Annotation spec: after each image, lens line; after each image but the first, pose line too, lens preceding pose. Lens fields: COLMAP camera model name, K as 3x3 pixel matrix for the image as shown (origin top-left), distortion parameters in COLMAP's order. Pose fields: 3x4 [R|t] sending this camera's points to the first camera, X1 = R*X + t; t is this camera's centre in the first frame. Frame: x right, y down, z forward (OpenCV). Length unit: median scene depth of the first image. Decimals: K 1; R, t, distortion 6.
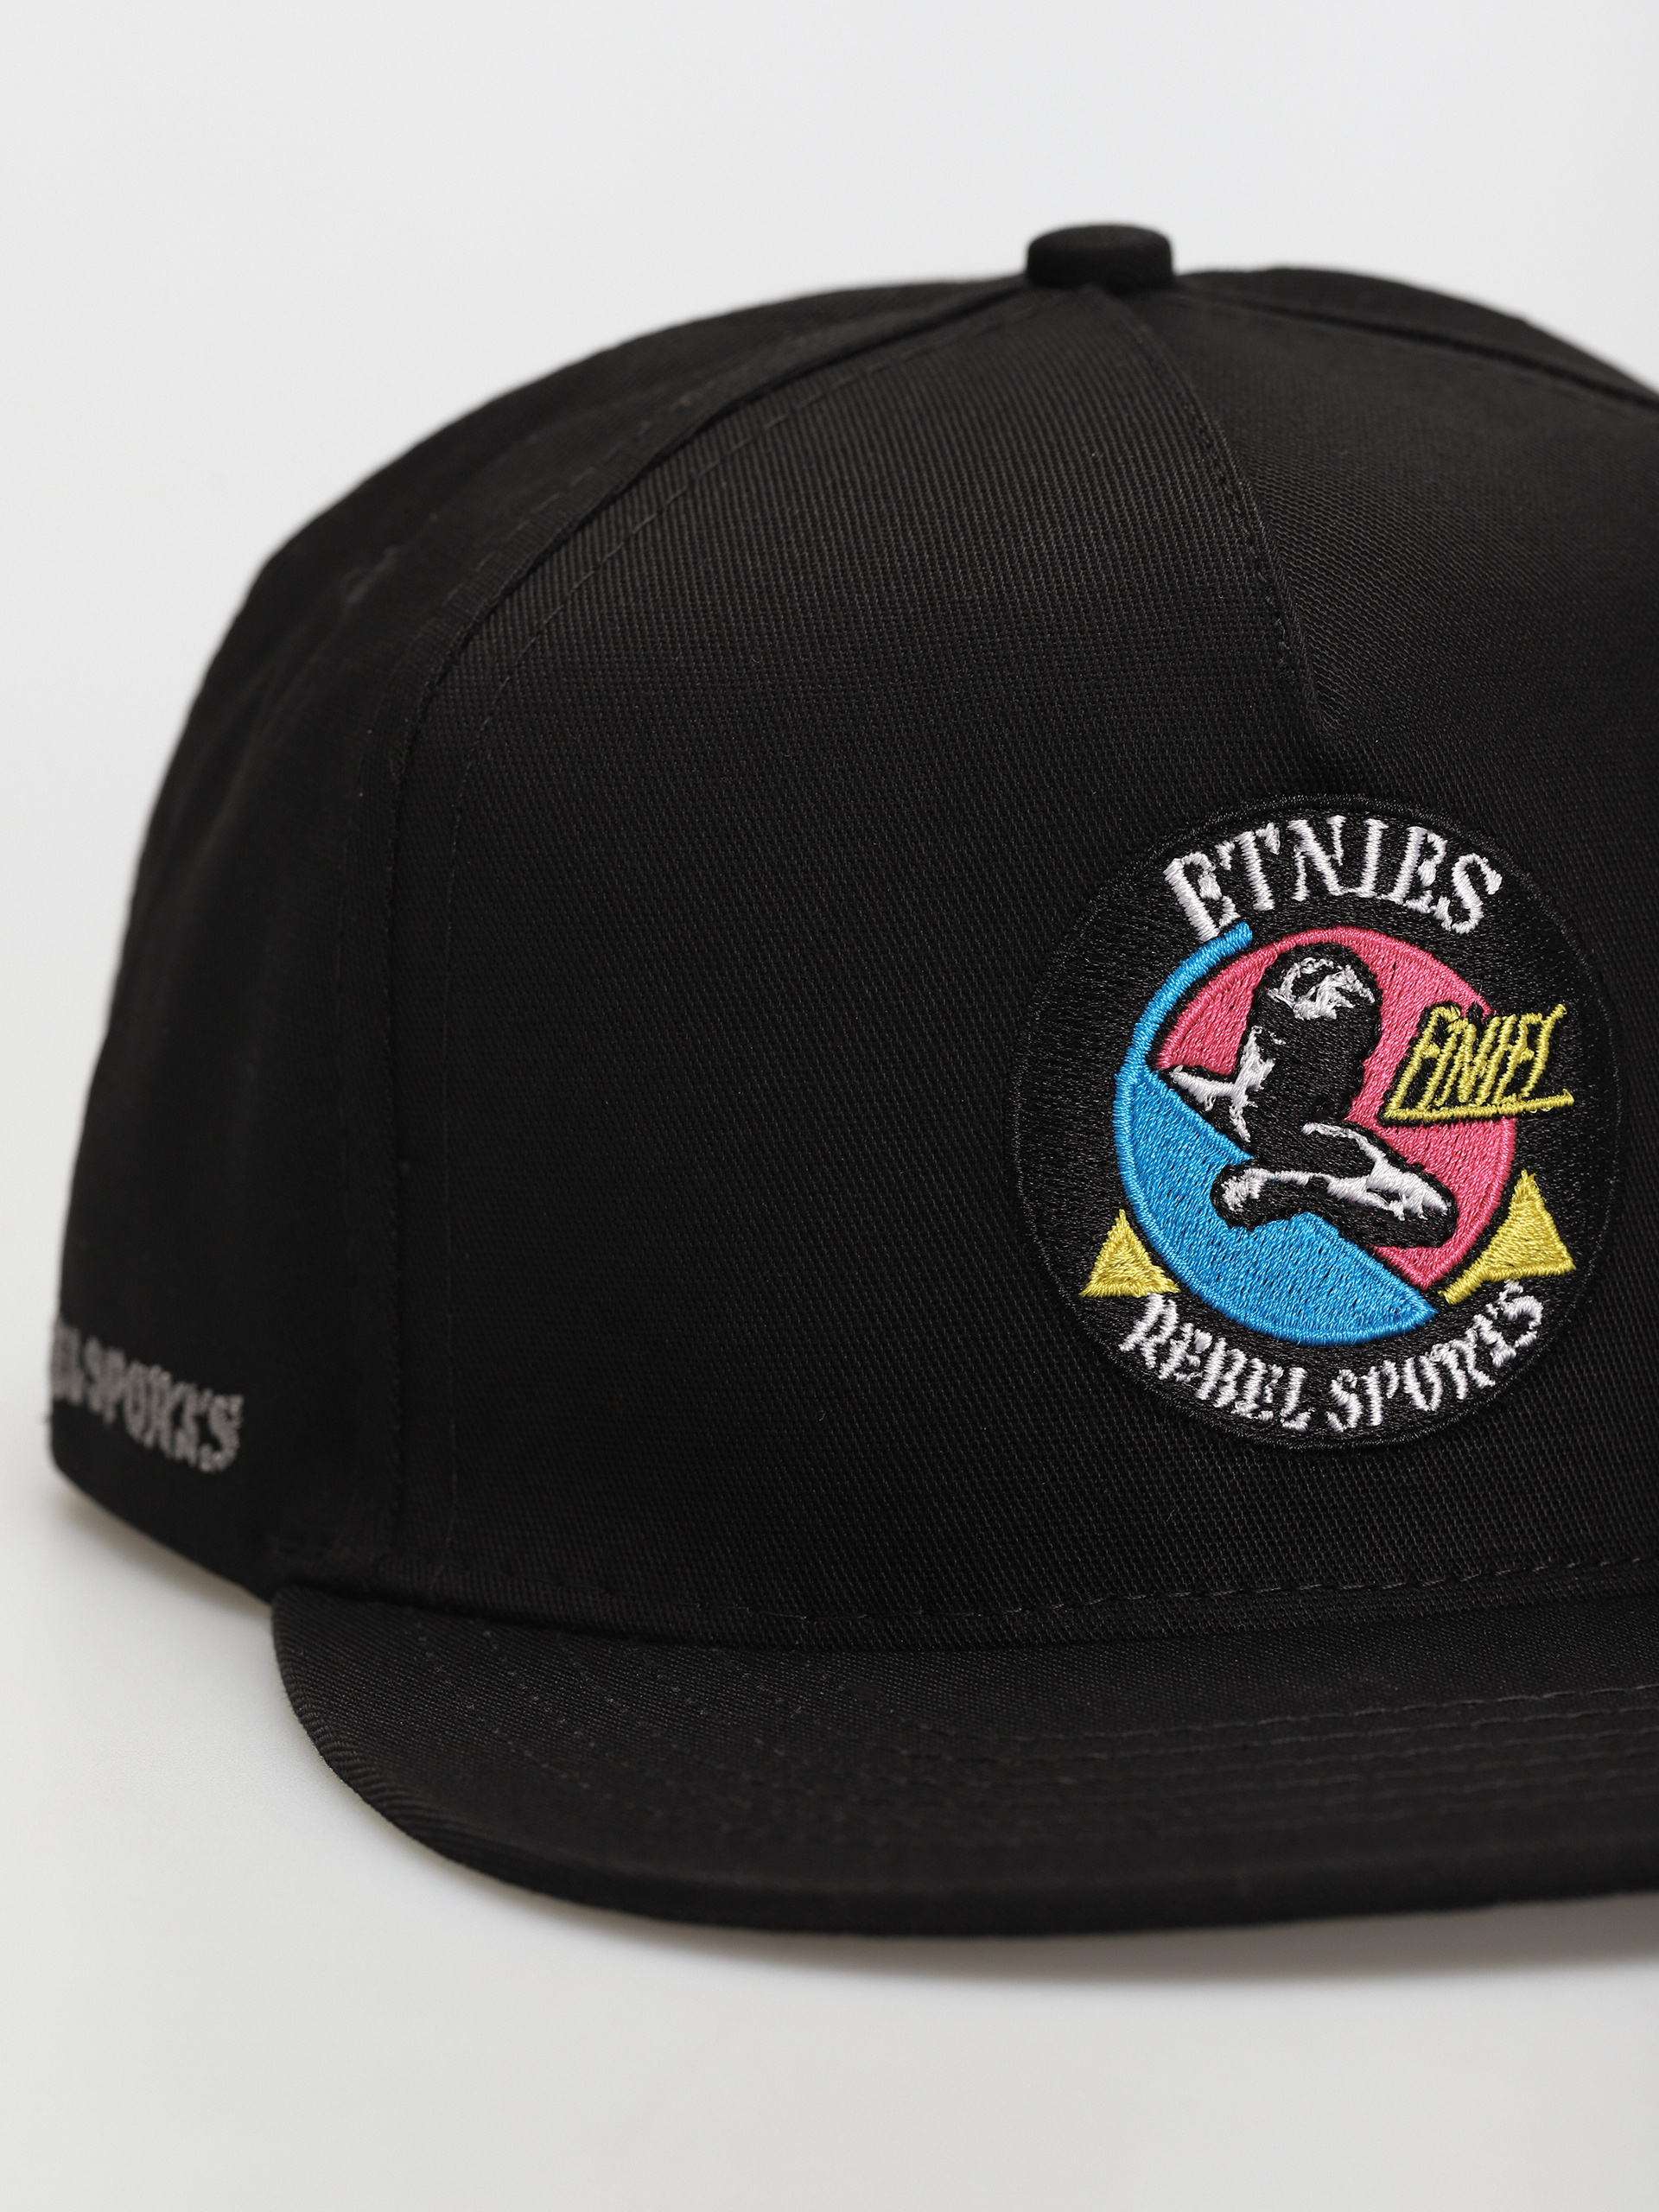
lens RADIAL K [[6262.9, 0, 829.4], [0, 6262.9, 1104.6], [0, 0, 1]] dist [-0.124224, 0.000000]
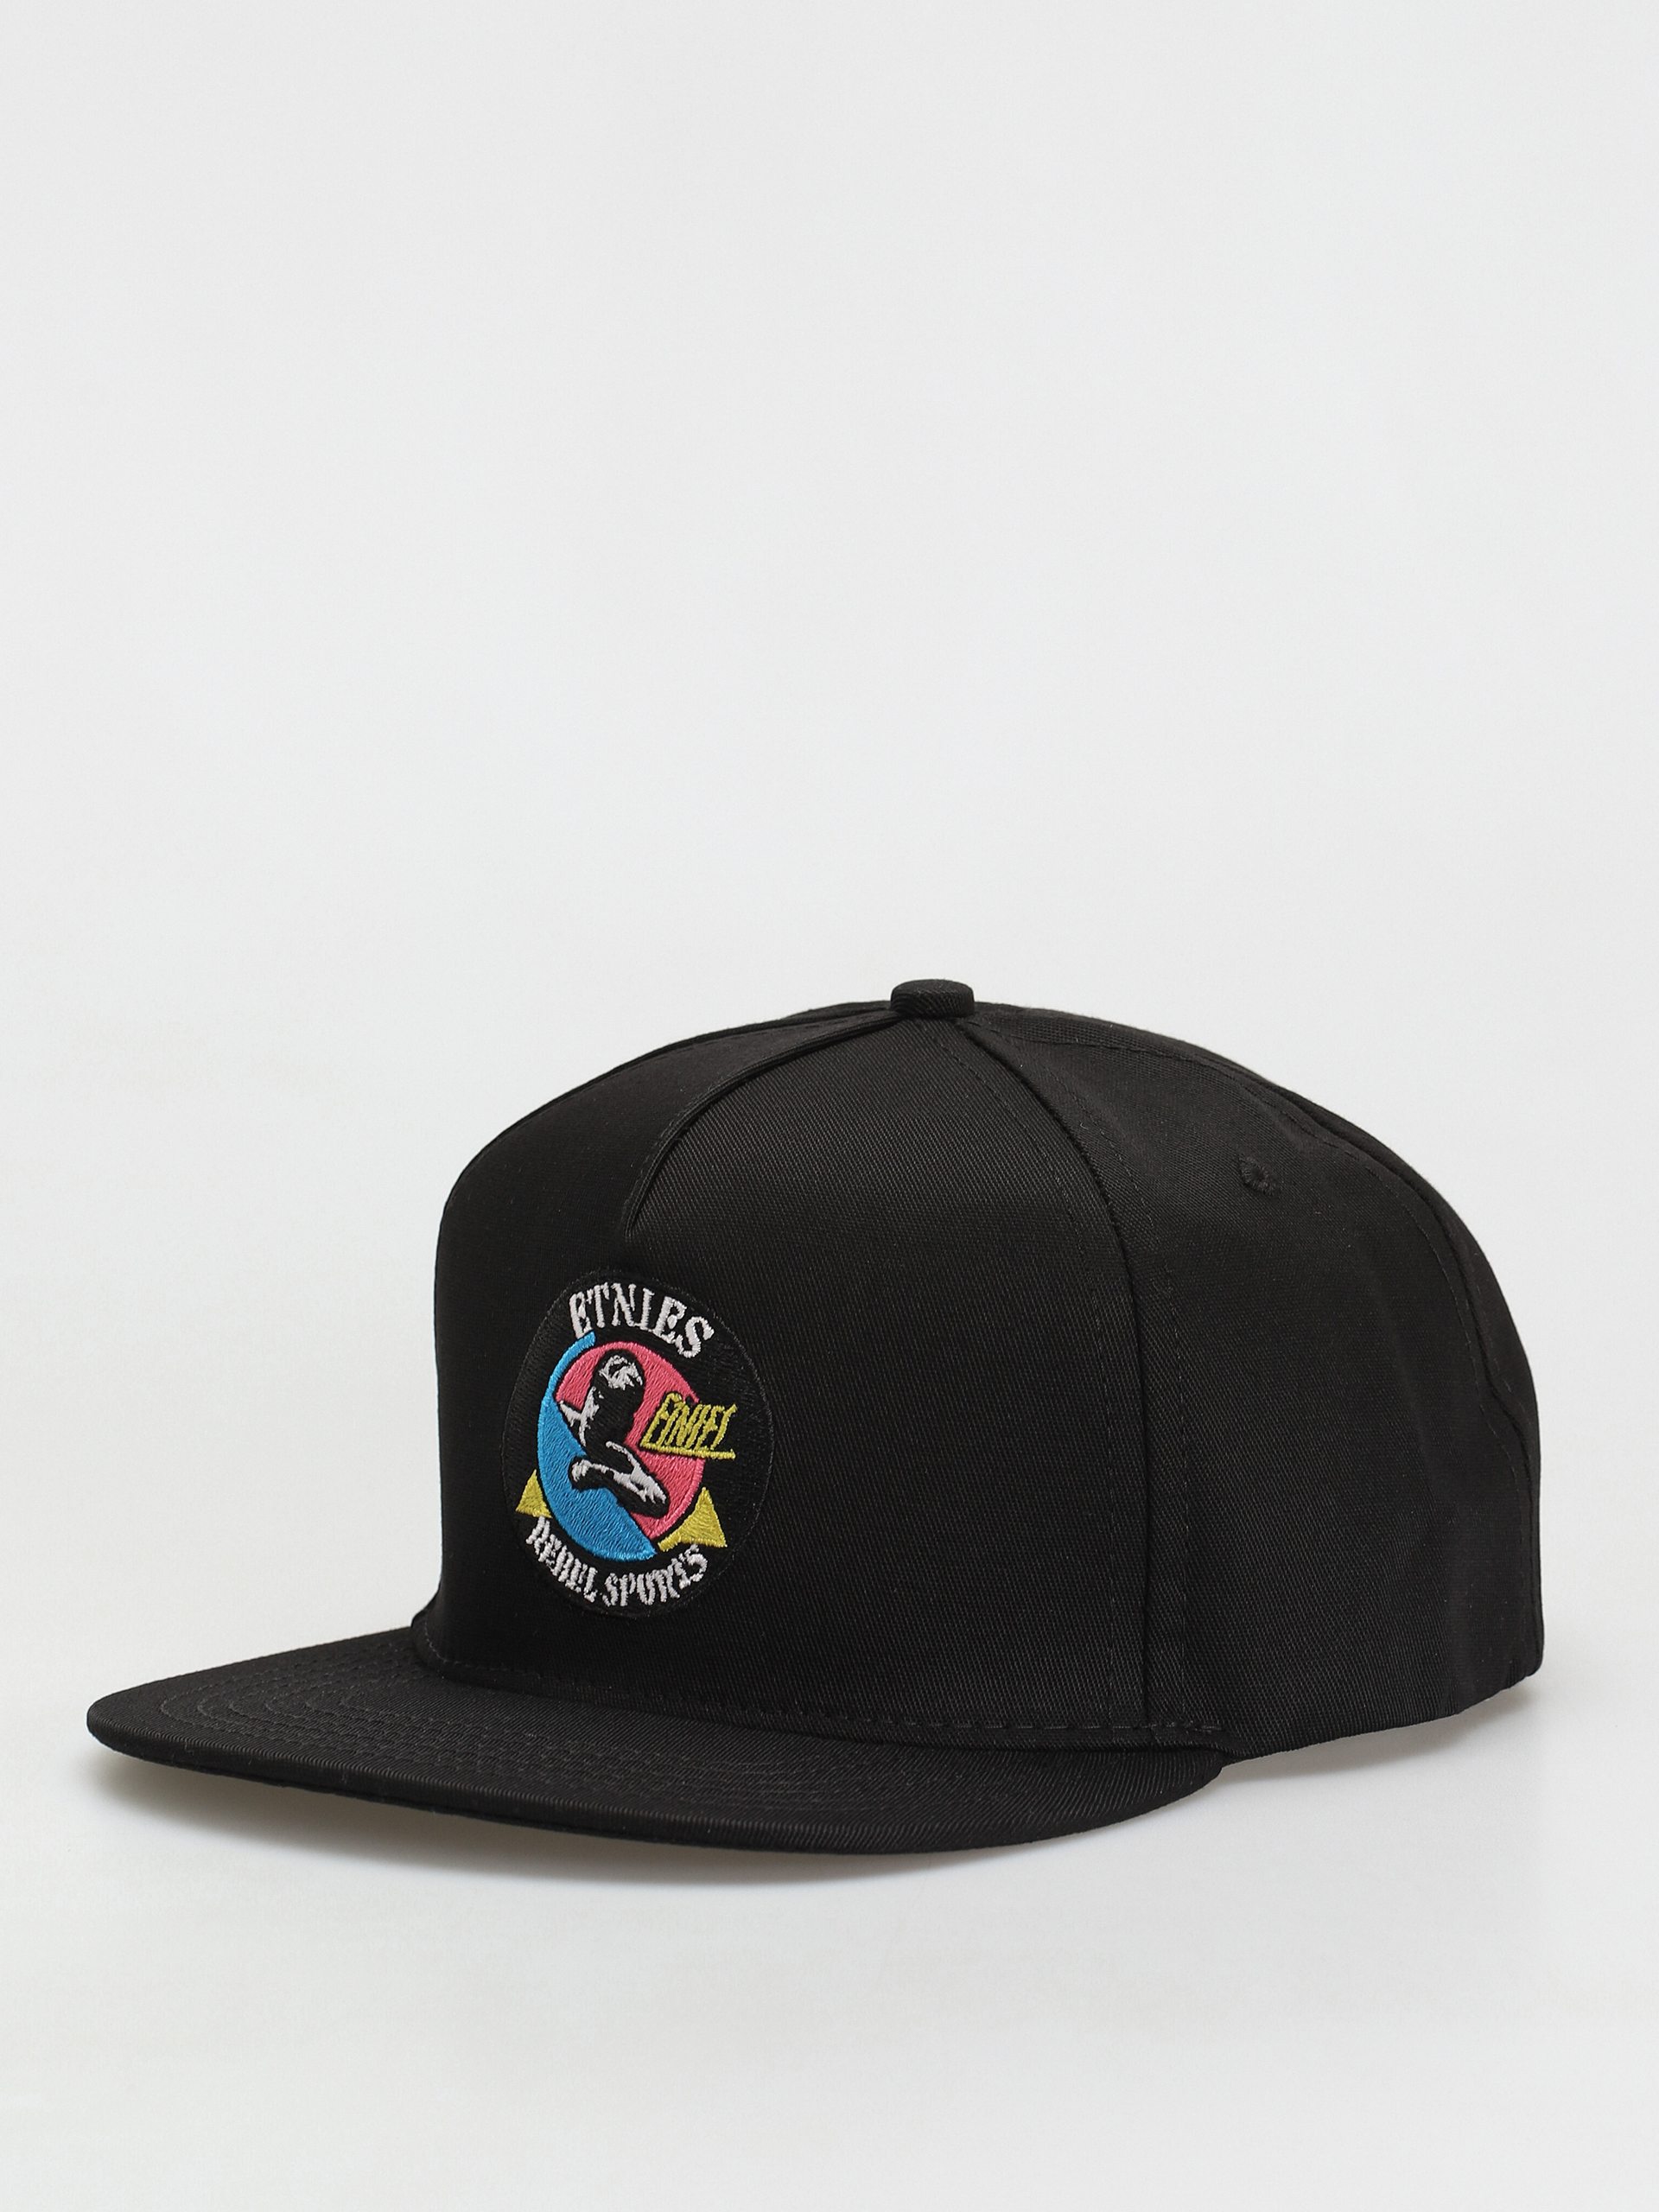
lens RADIAL K [[6262.9, 0, 829.3], [0, 6262.9, 1106.6], [0, 0, 1]] dist [-0.124224, 0.000000]
pose [[0.764692, 0.133738, -0.630366, 1.323651], [-0.194233, 0.980568, -0.027585, -0.057841], [0.614427, 0.143532, 0.775808, -0.464311]]
